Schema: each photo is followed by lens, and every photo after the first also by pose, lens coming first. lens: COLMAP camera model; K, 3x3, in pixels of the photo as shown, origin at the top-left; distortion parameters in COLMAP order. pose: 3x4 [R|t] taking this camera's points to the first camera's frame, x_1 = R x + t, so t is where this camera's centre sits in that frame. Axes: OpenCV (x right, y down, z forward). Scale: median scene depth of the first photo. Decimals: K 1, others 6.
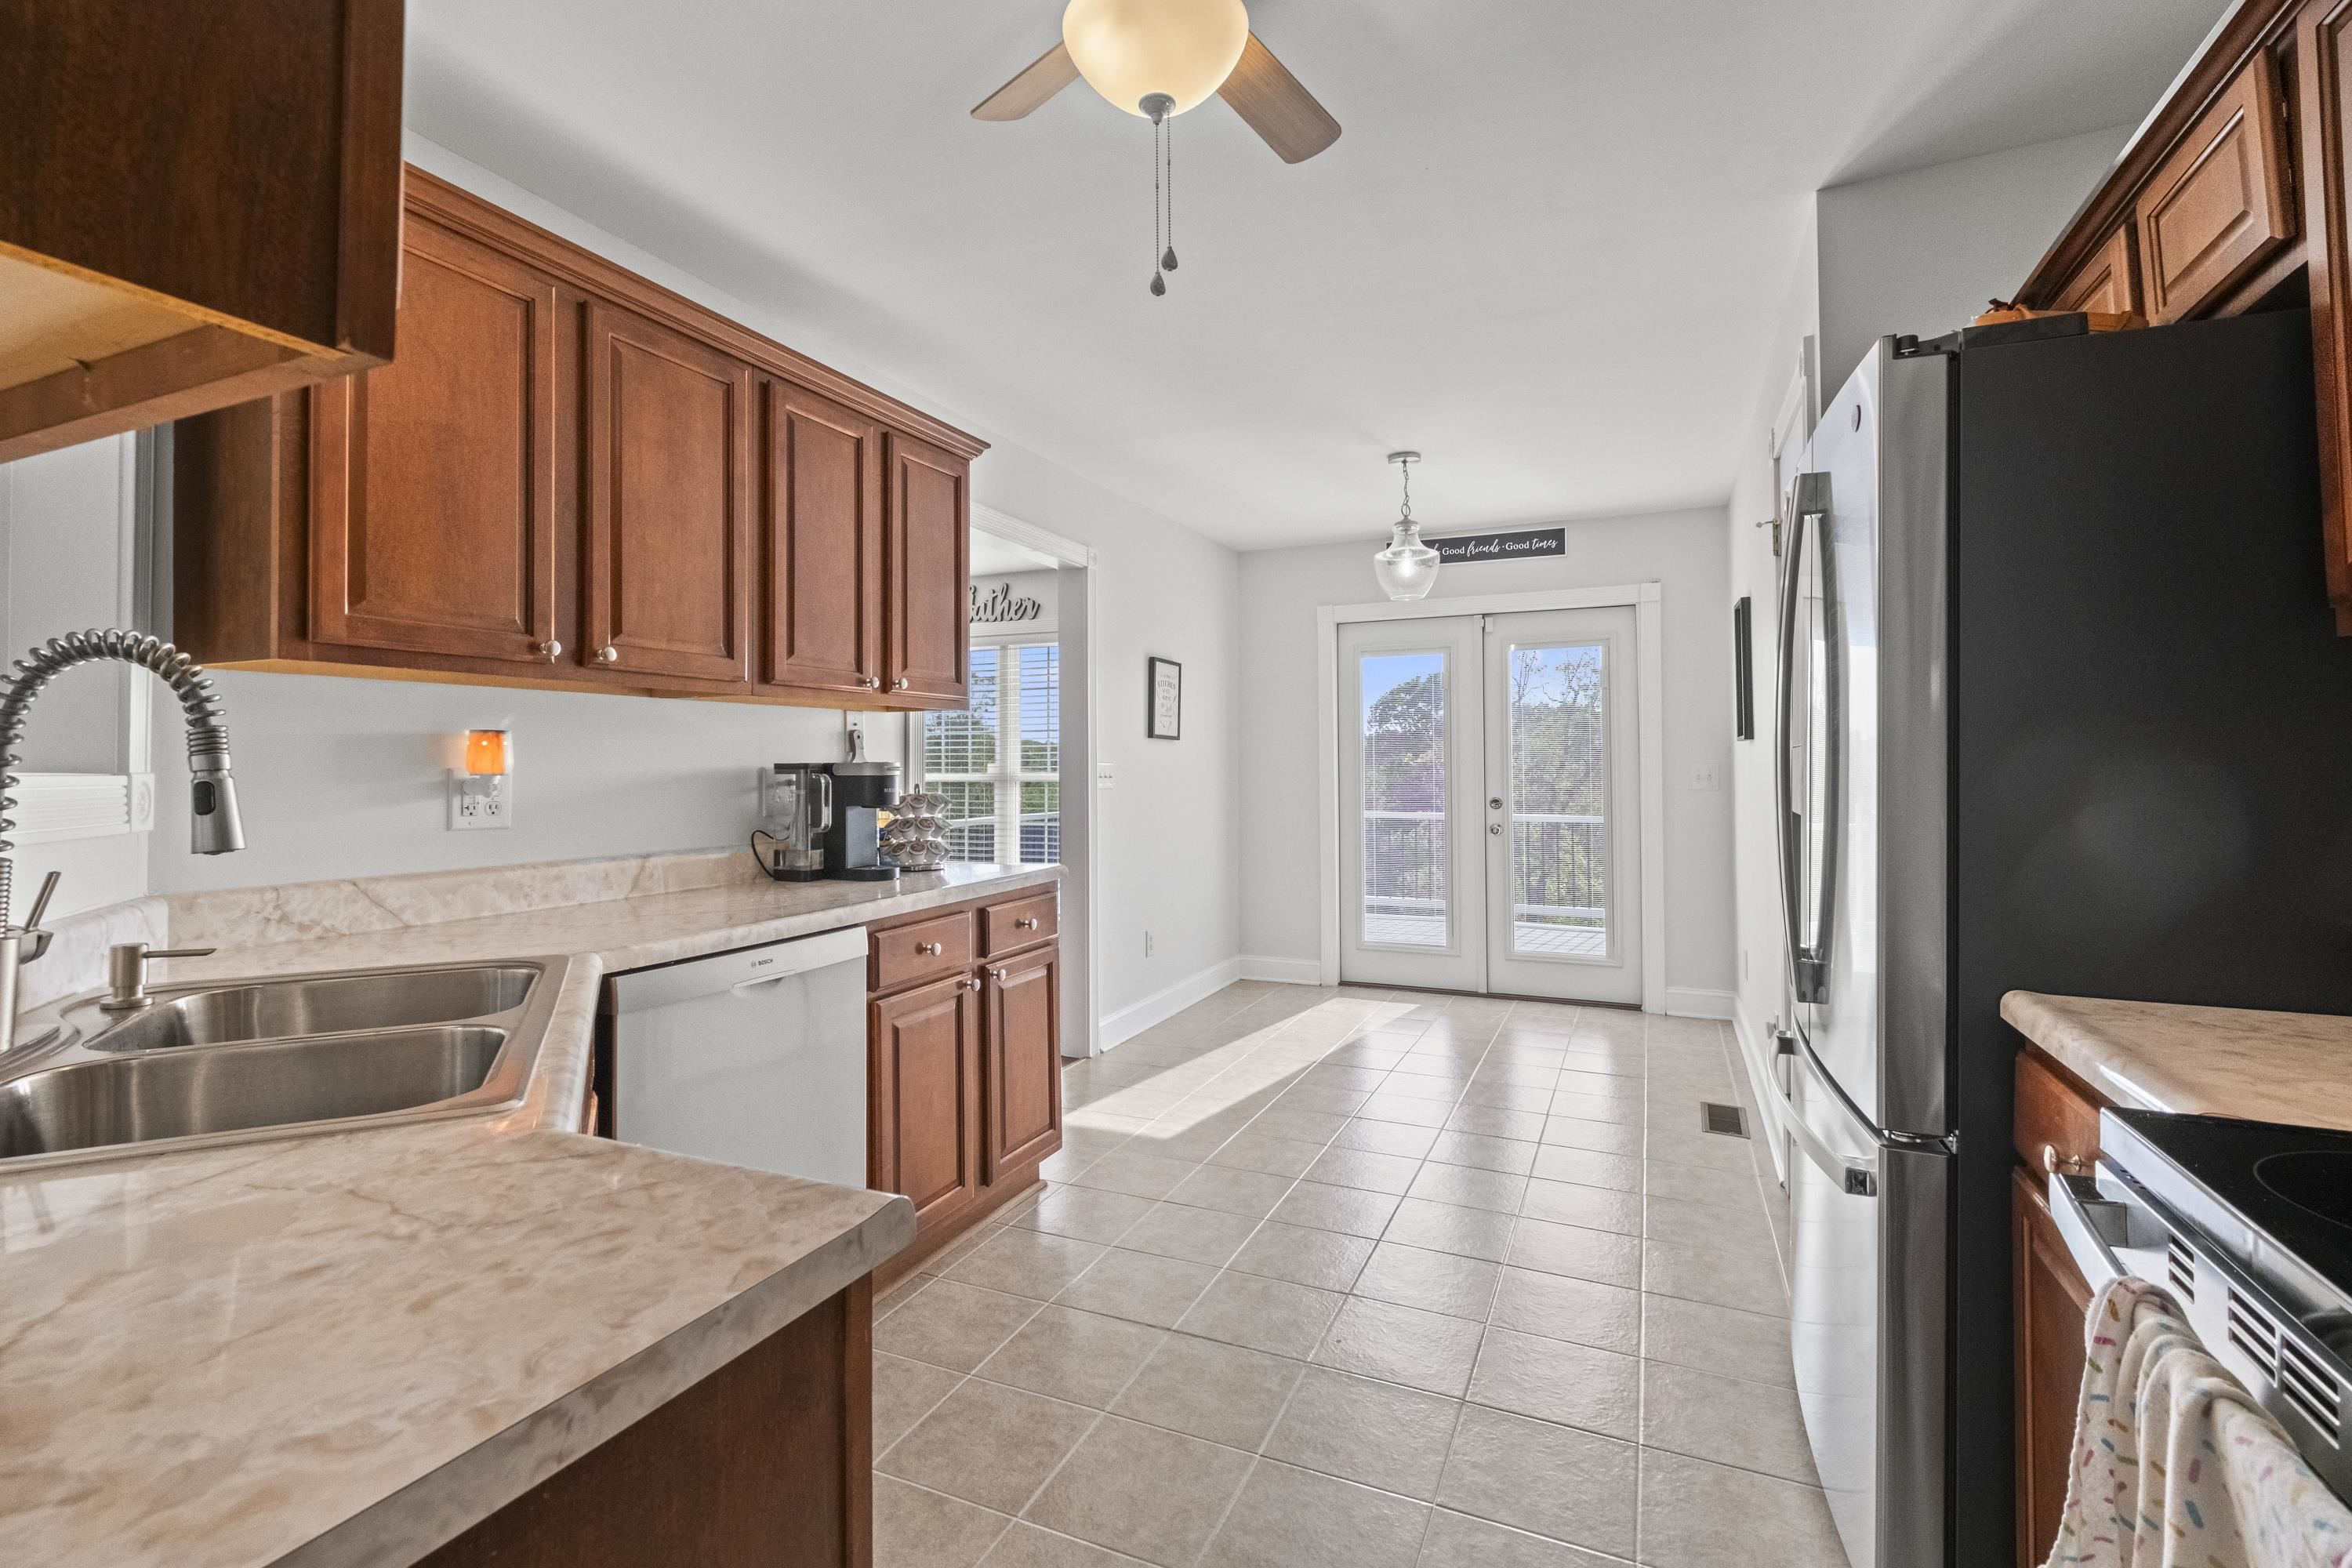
lens RADIAL K [[1055.4, 0, 1182.6], [0, 1055.4, 743.5], [0, 0, 1]] dist [0.003932, -0.001286]
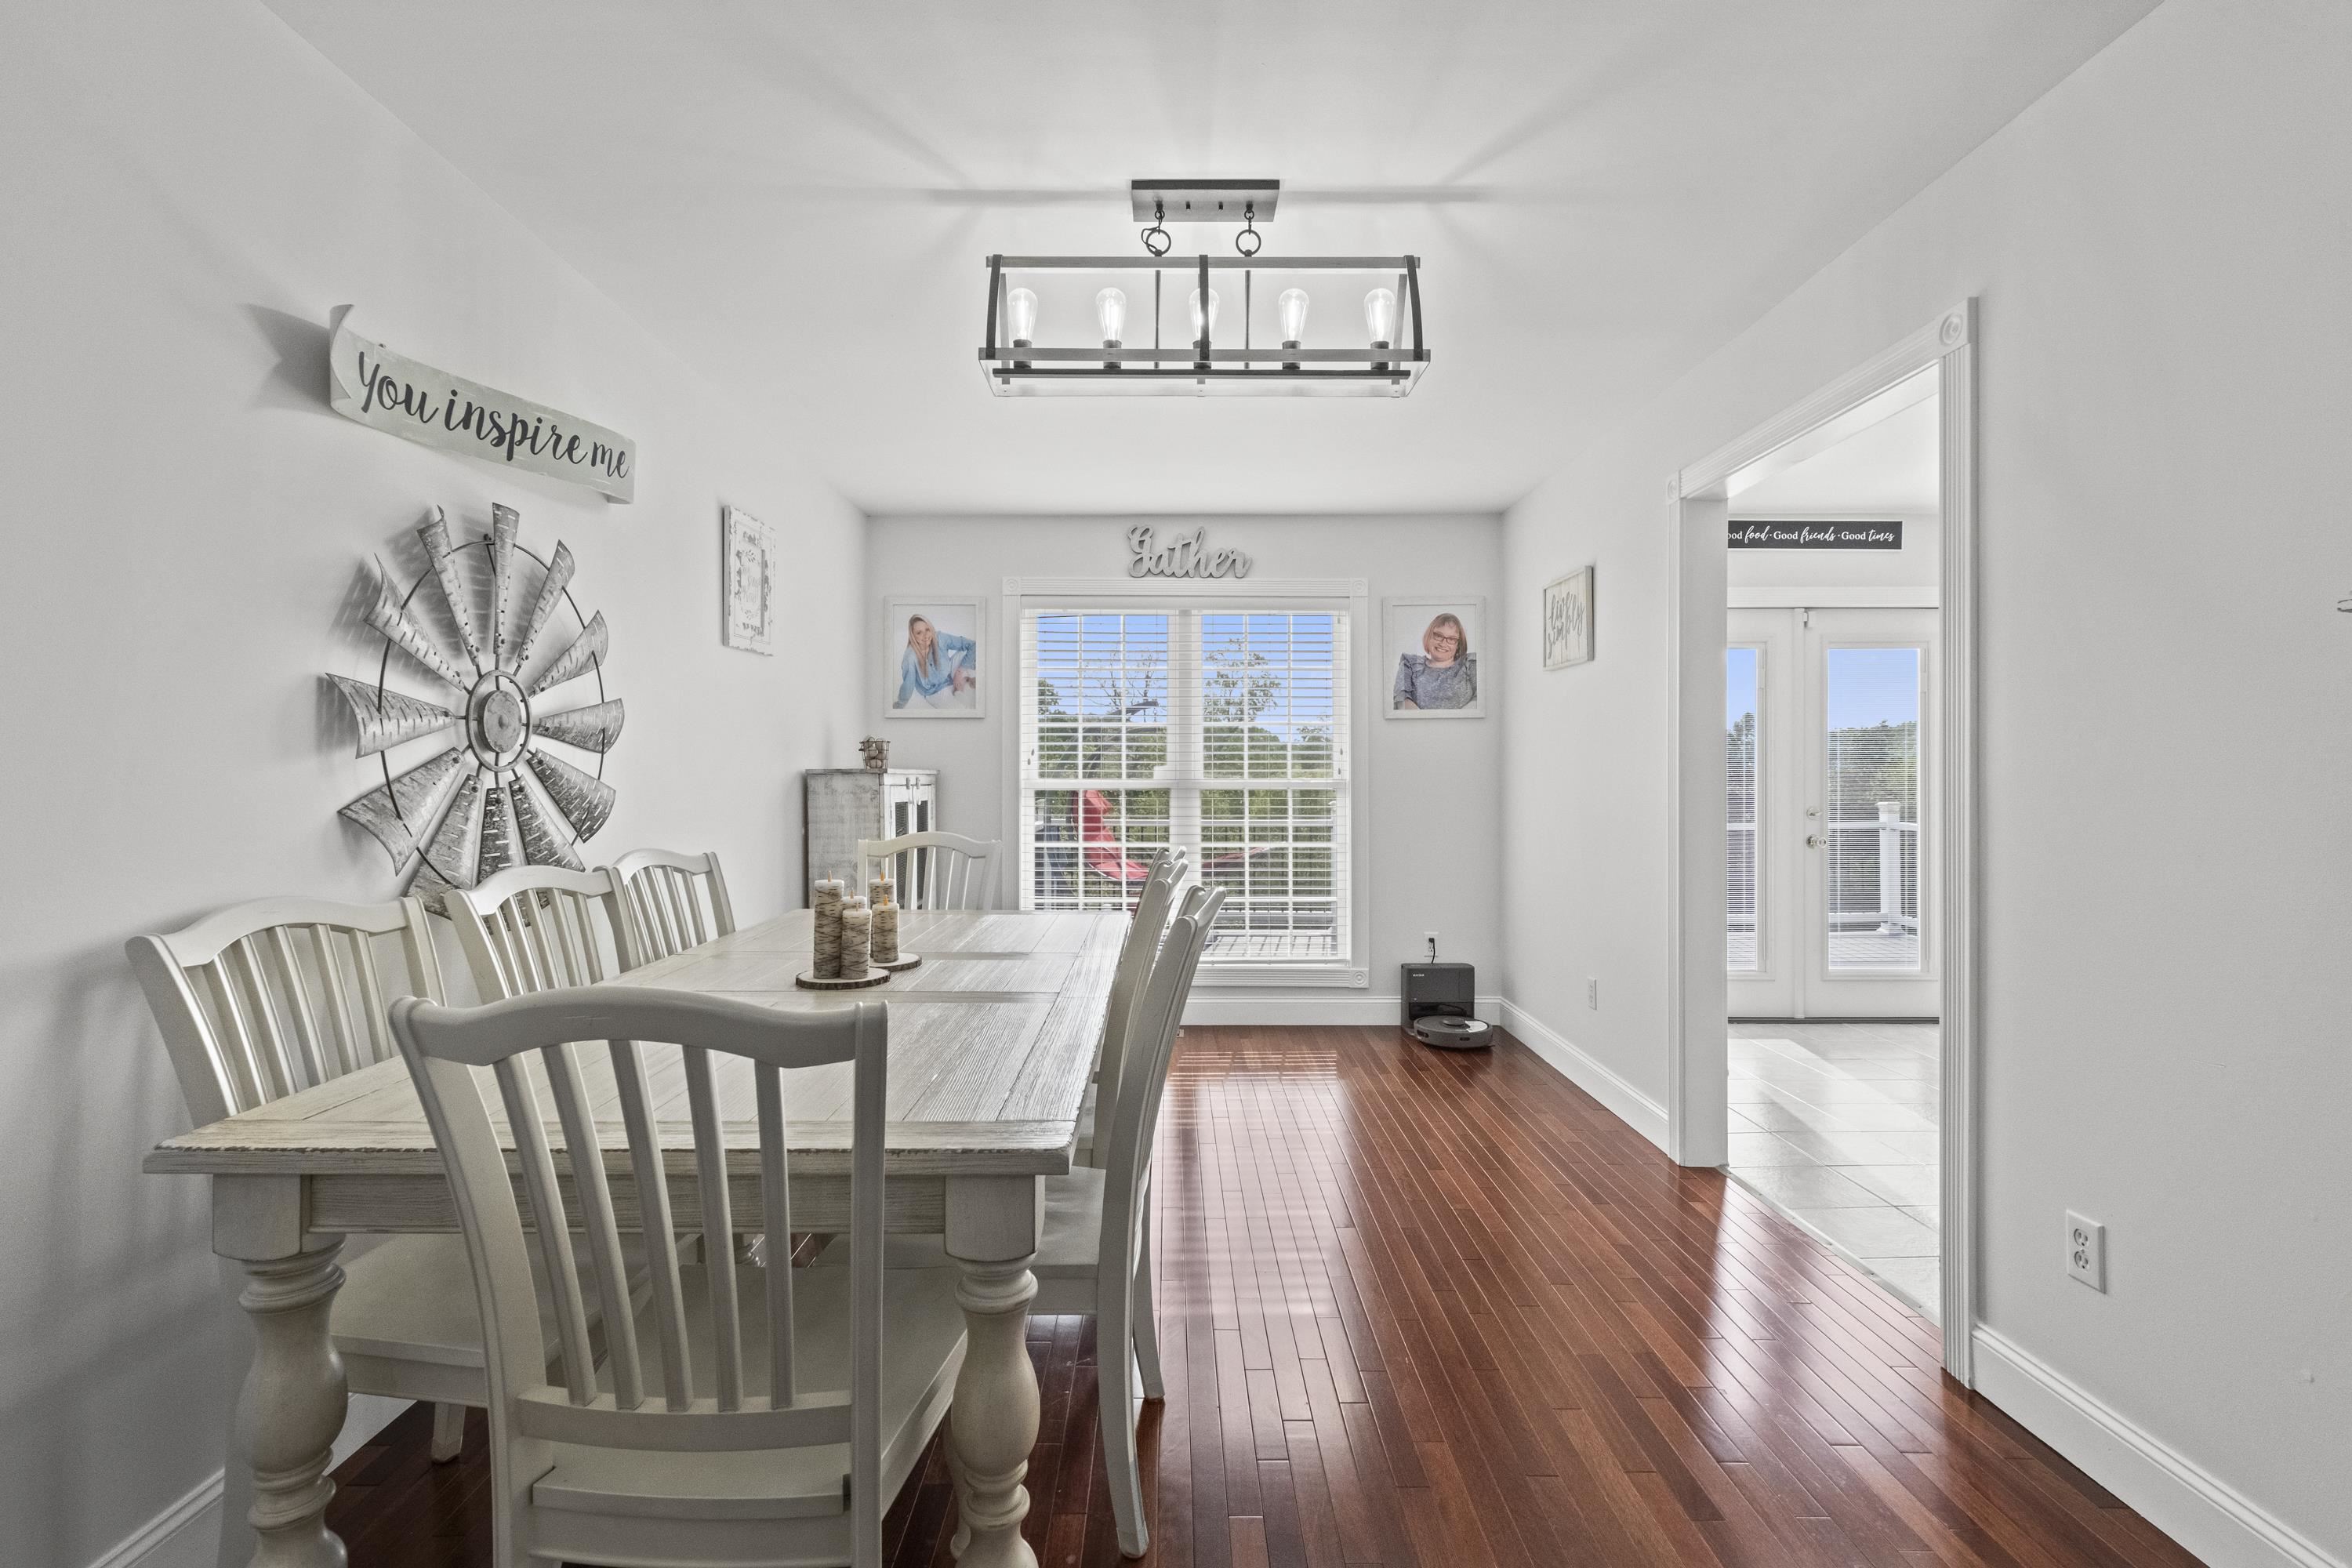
lens RADIAL K [[1055.4, 0, 1163.8], [0, 1055.4, 772.6], [0, 0, 1]] dist [0.003932, -0.001286]
pose [[0.915635, 0.006535, 0.401958, -0.566763], [-0.014367, 0.999761, 0.016474, 0.013306], [-0.401754, -0.020859, 0.915510, 0.359998]]
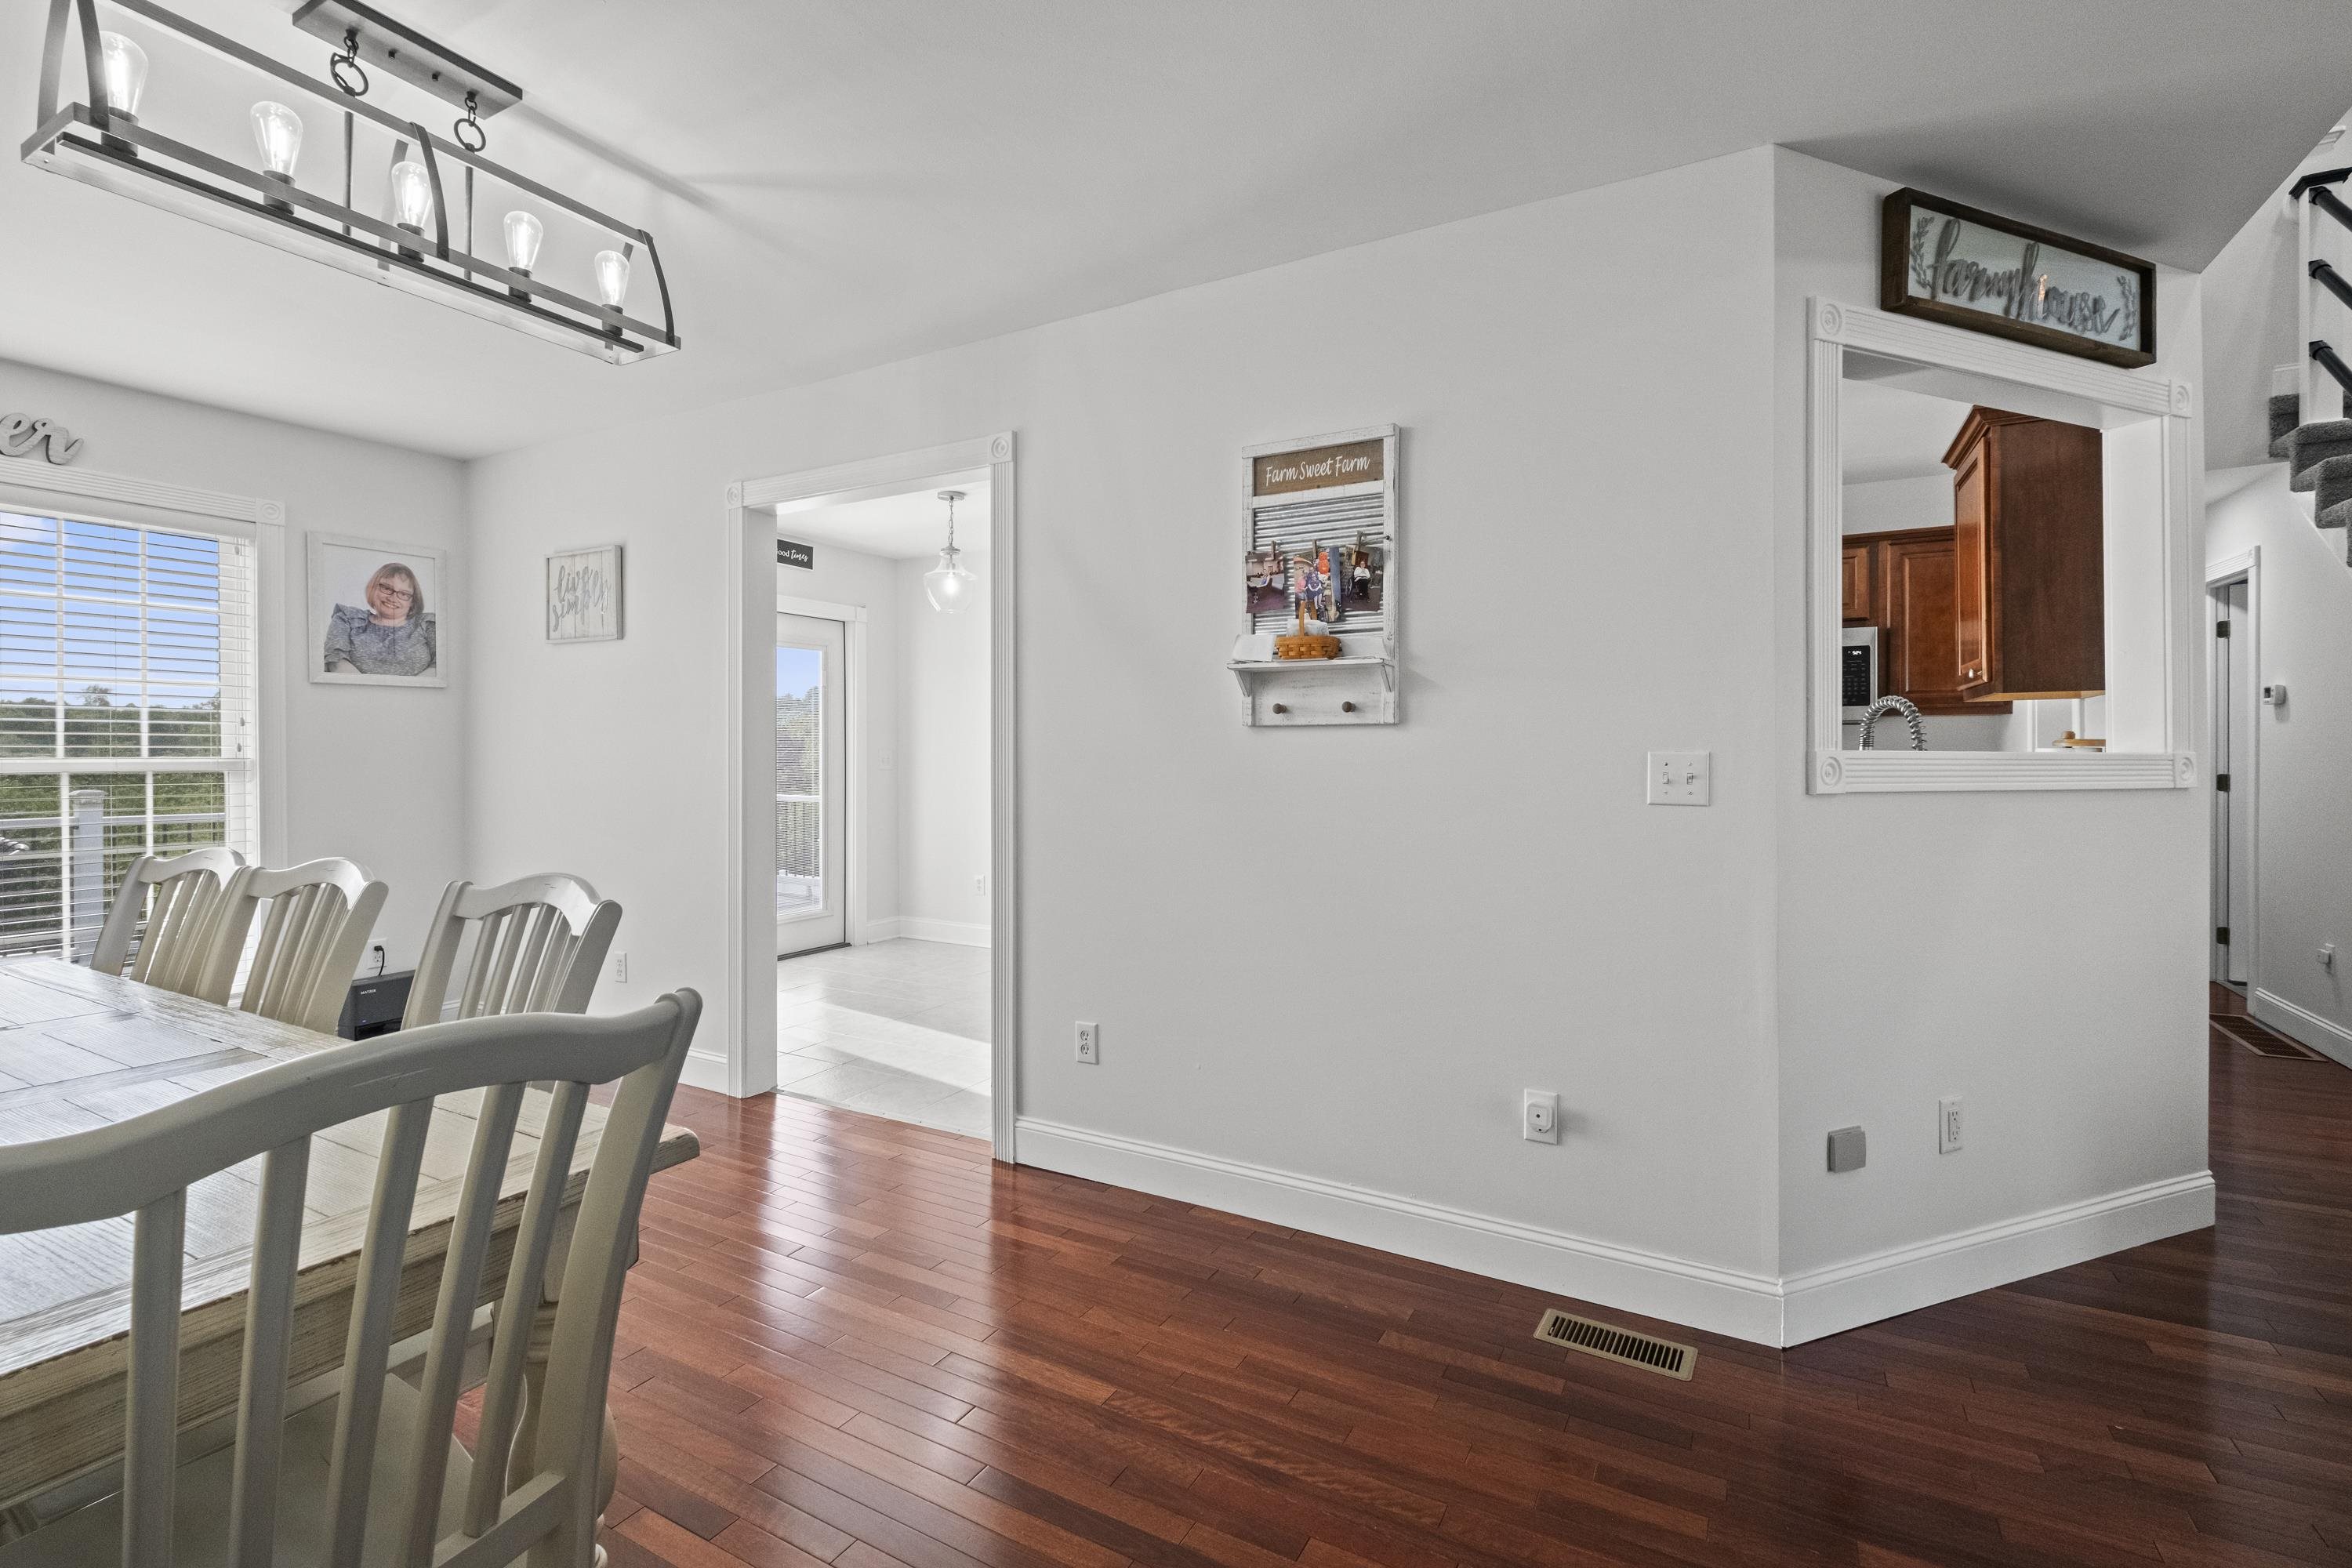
lens RADIAL K [[1055.4, 0, 1168.7], [0, 1055.4, 749.5], [0, 0, 1]] dist [0.003932, -0.001286]
pose [[0.096903, 0.009297, 0.995250, -0.692980], [-0.022848, 0.999714, -0.007114, 0.017225], [-0.995032, -0.022050, 0.097087, 0.447166]]
